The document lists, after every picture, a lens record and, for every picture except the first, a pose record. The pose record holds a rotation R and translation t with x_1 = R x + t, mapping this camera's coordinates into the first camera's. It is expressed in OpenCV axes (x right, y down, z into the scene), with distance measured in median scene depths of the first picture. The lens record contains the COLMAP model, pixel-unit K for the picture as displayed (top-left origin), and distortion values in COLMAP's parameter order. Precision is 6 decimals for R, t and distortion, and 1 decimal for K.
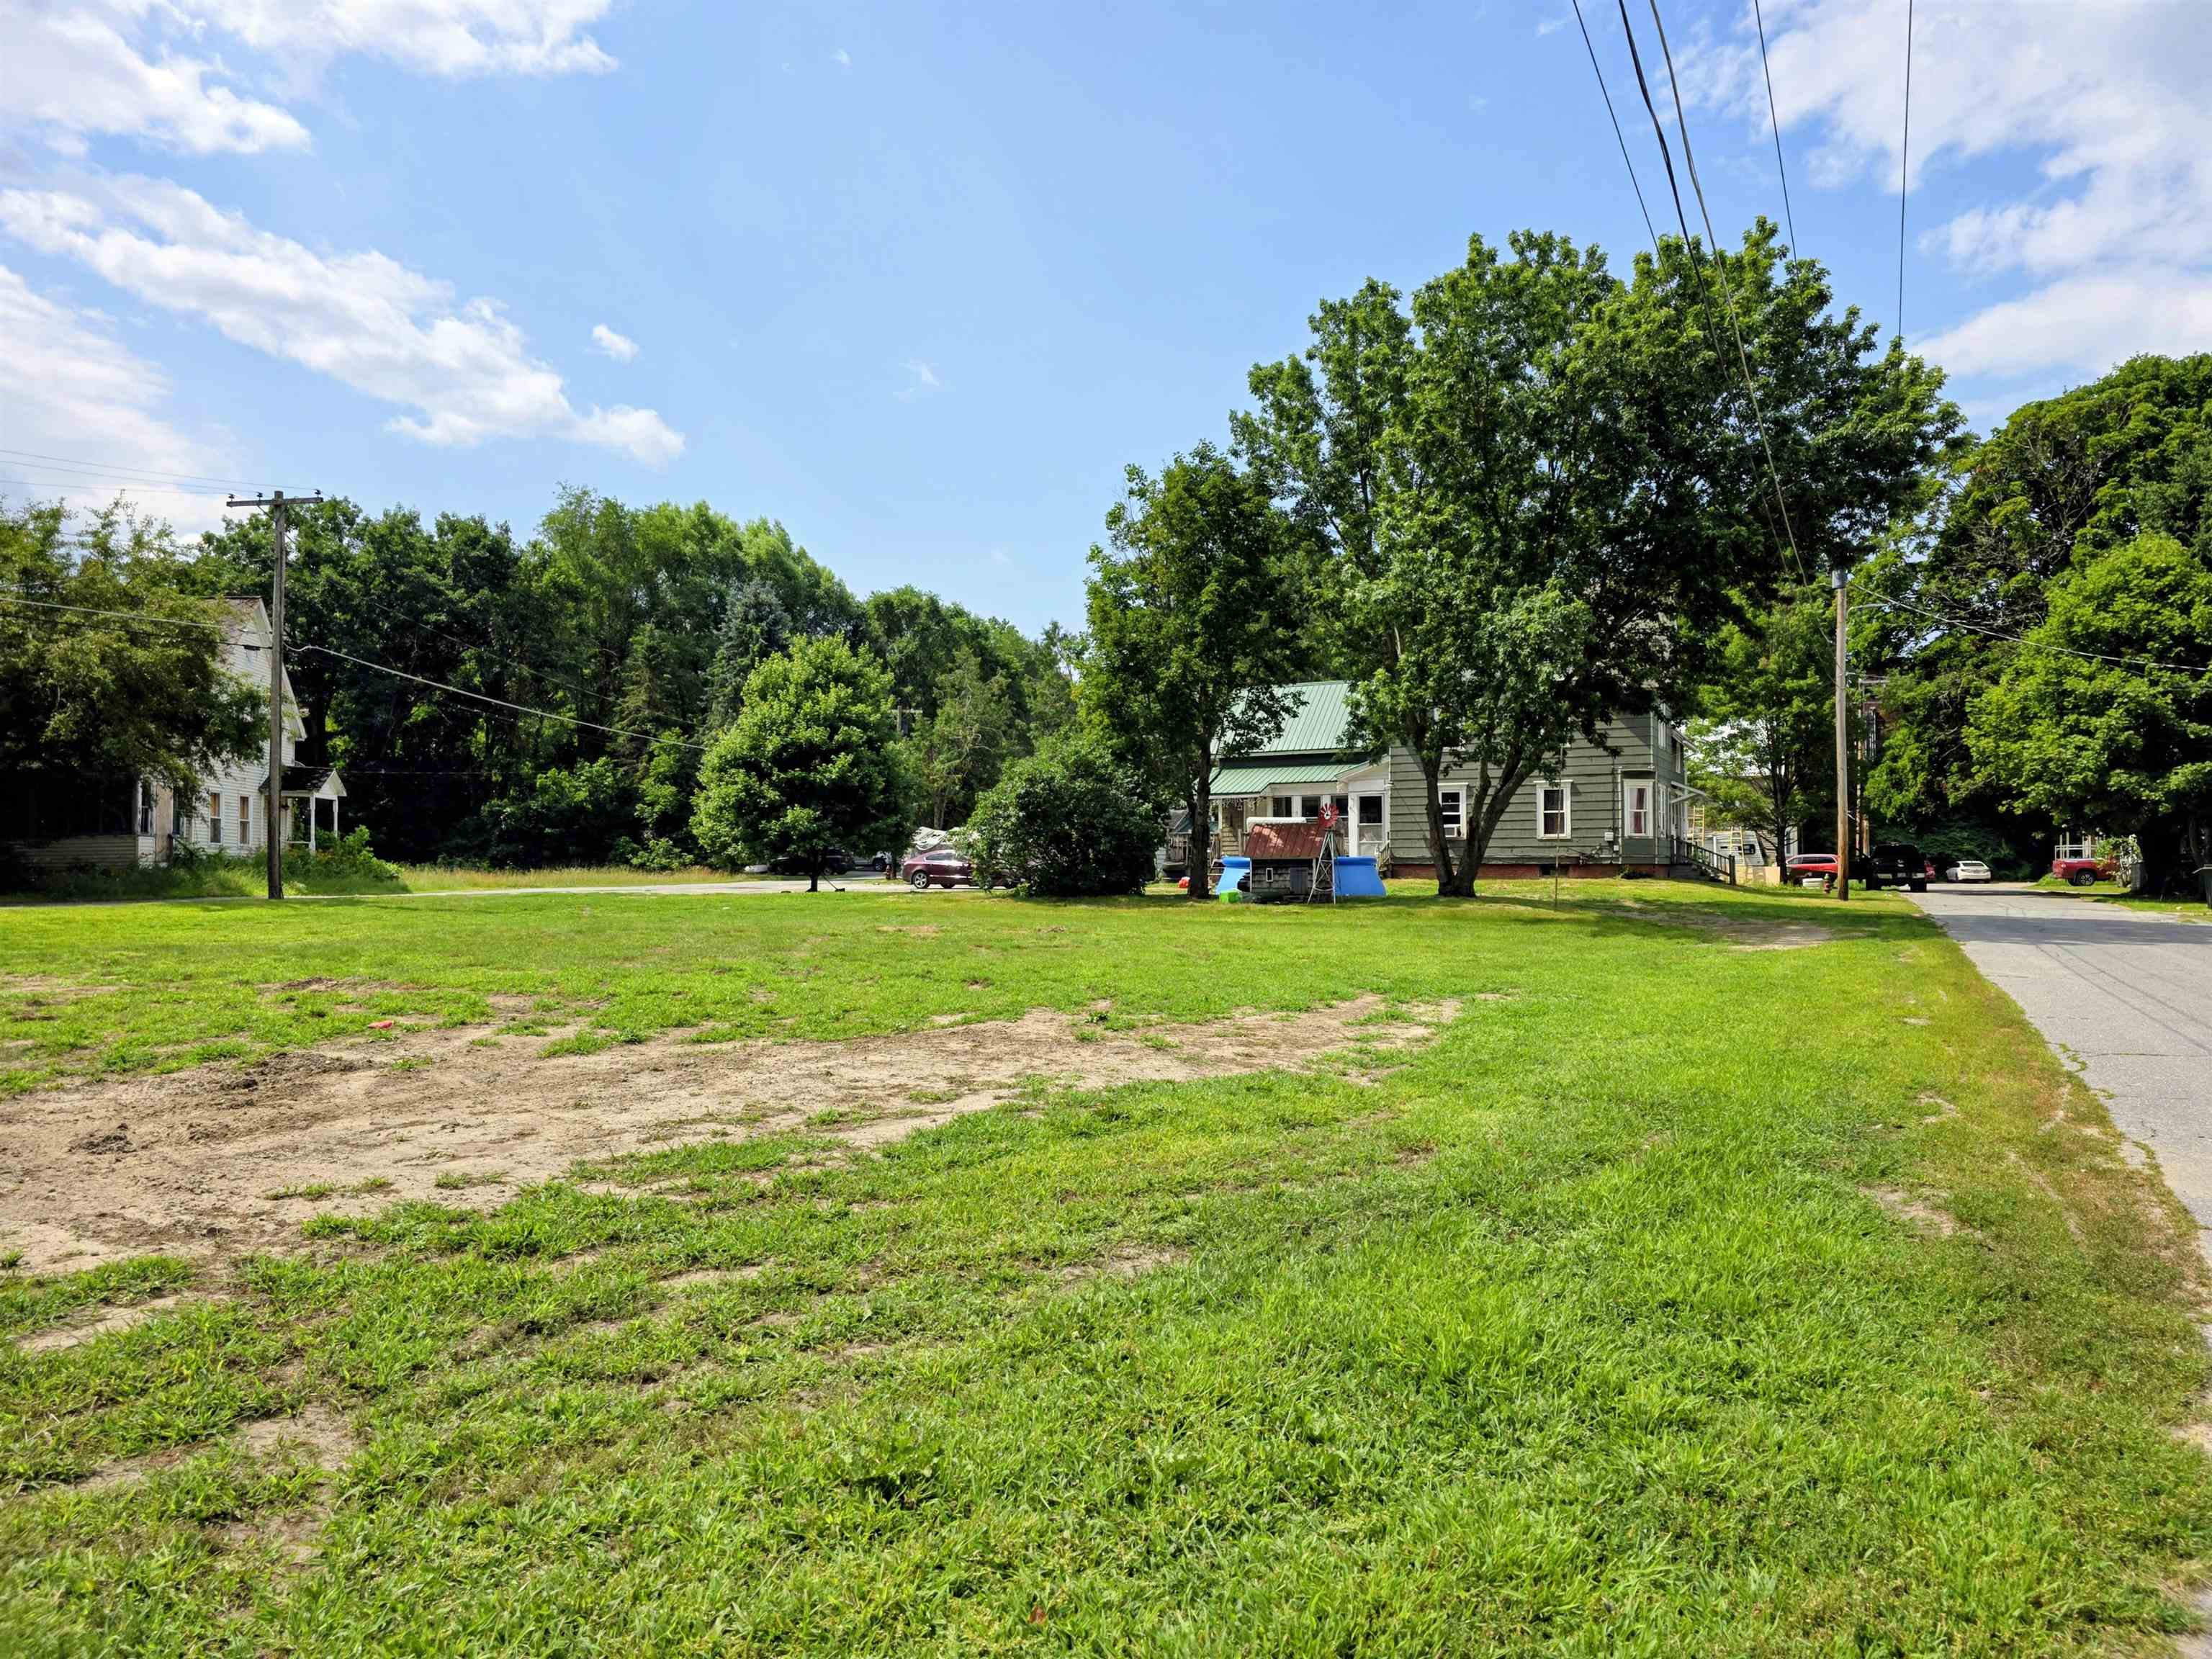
lens RADIAL K [[1542.3, 0, 1106.0], [0, 1542.3, 829.5], [0, 0, 1]] dist [0.003532, -0.001366]
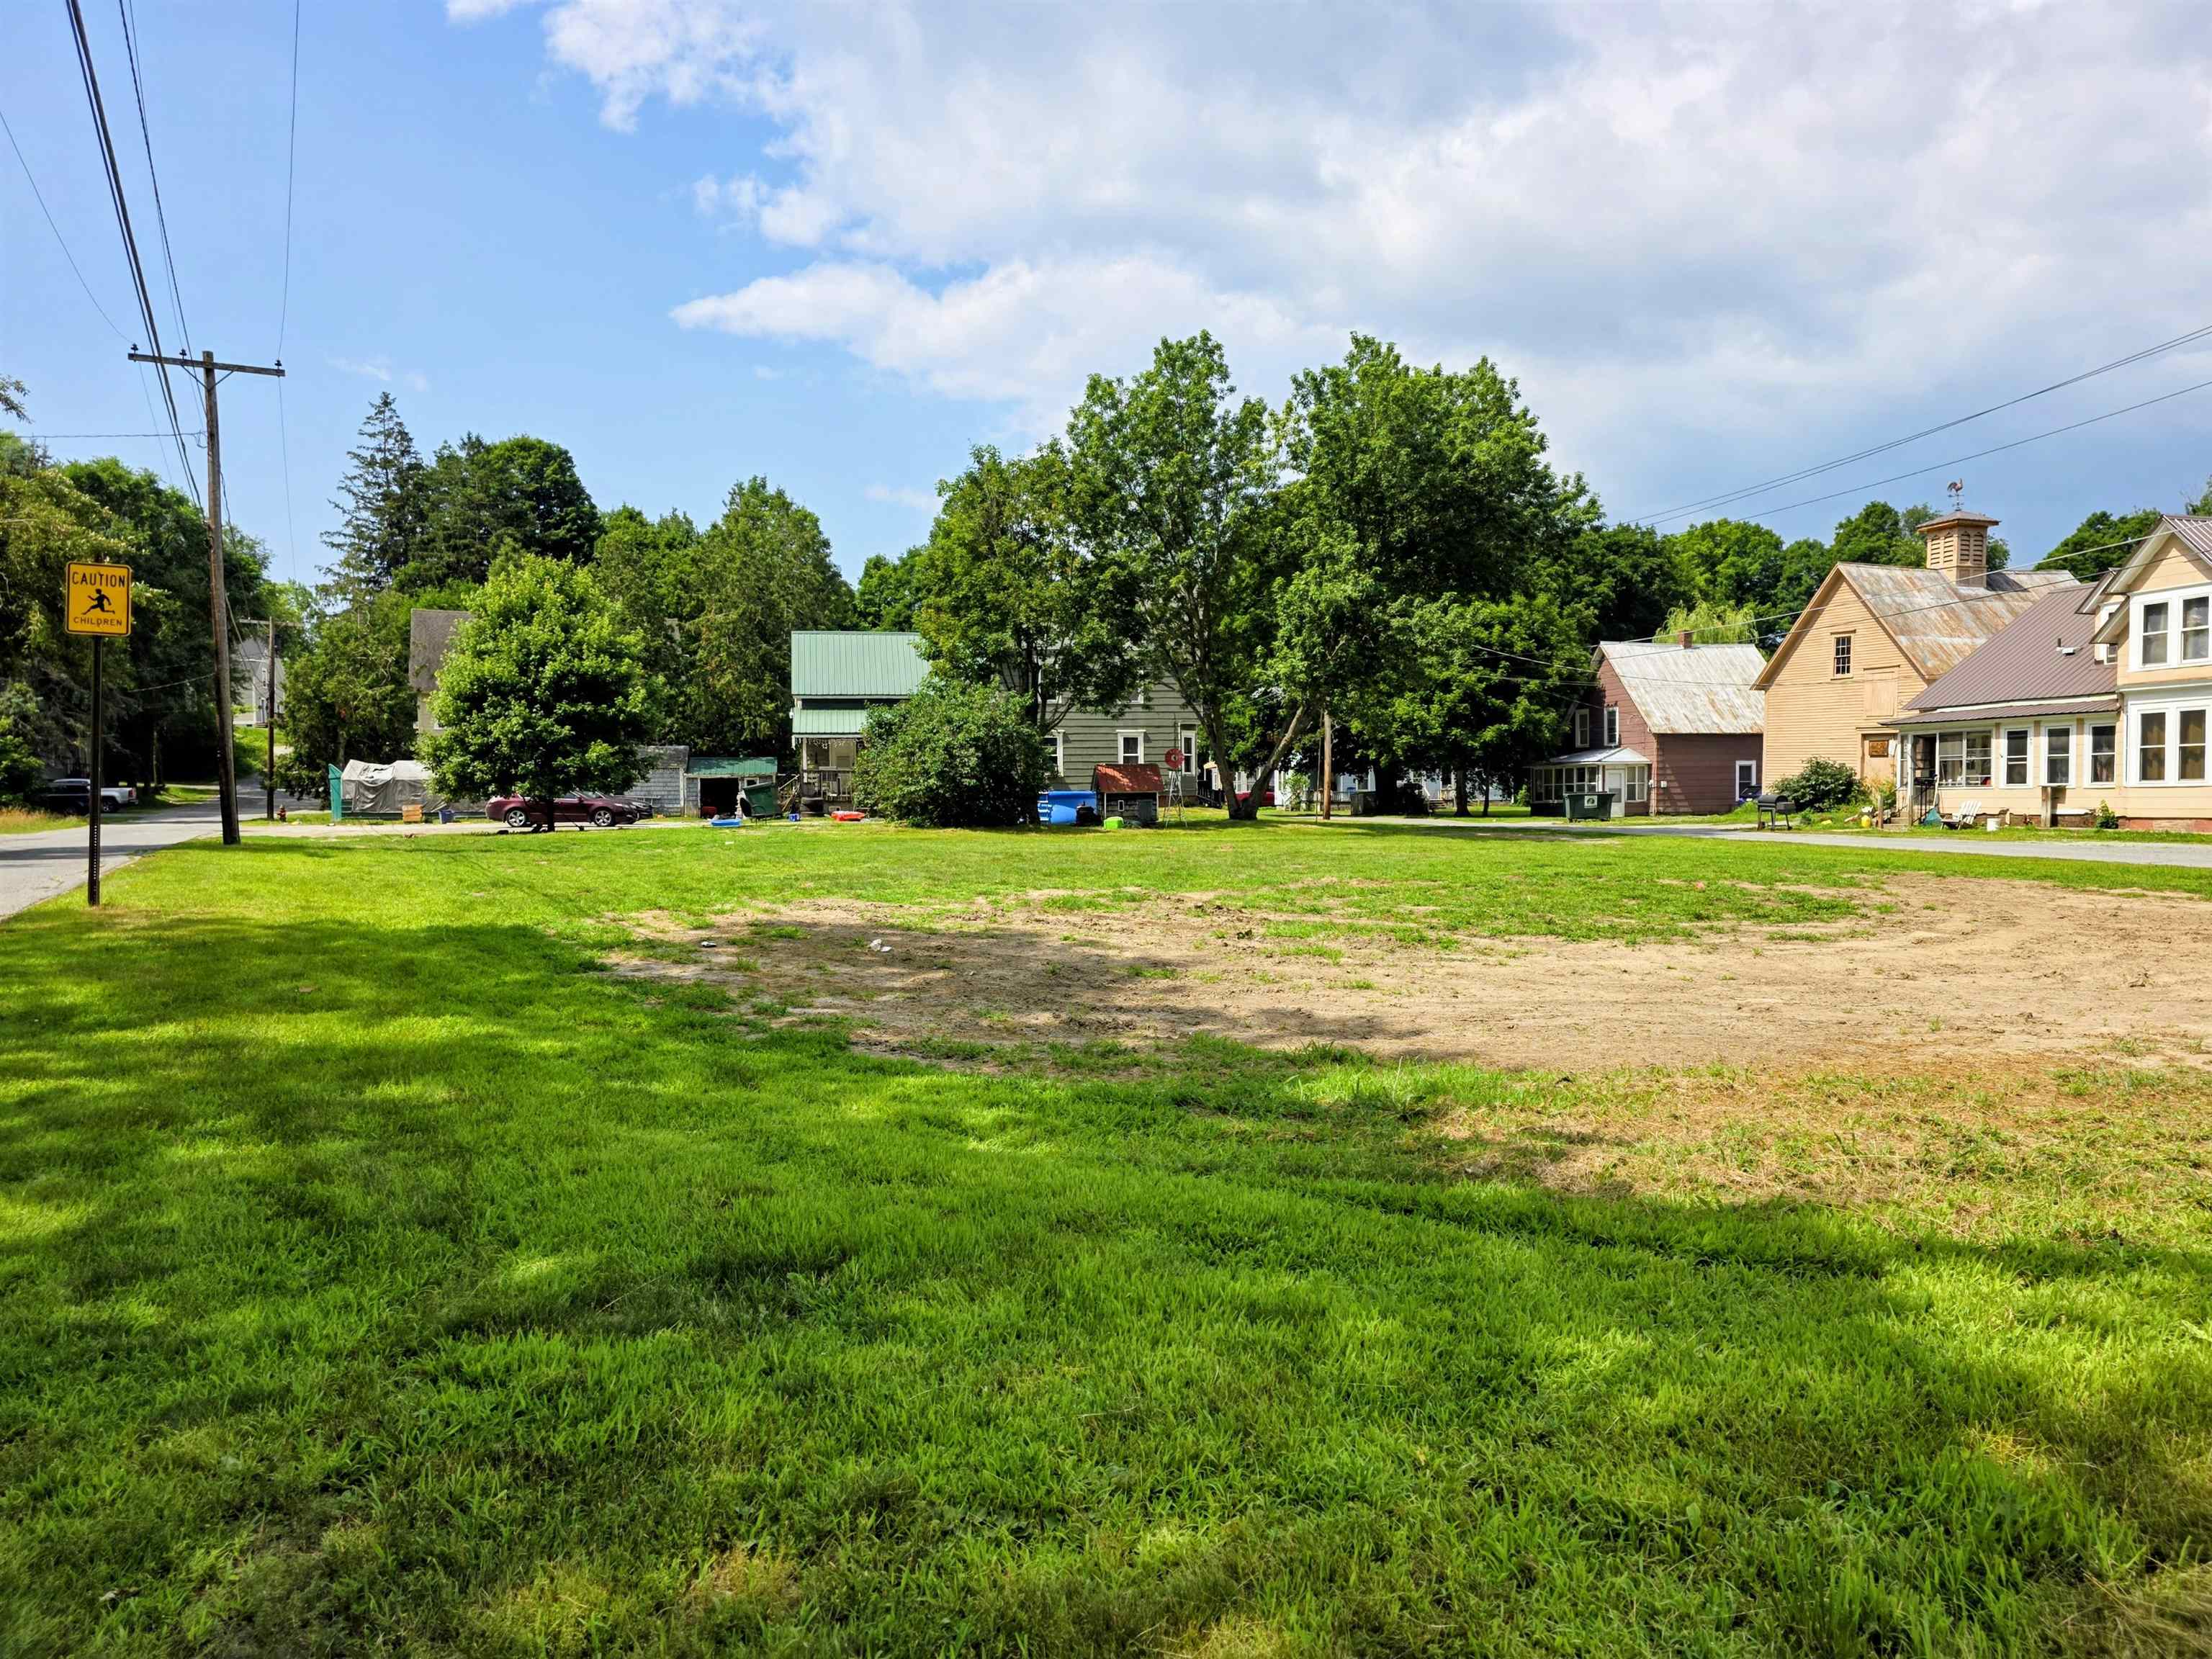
lens RADIAL K [[1542.3, 0, 1106.0], [0, 1542.3, 829.5], [0, 0, 1]] dist [0.003532, -0.001366]
pose [[0.785225, -0.020158, 0.618883, -0.541017], [-0.004339, 0.999266, 0.038054, 0.001284], [-0.619196, -0.032566, 0.784561, 0.041017]]
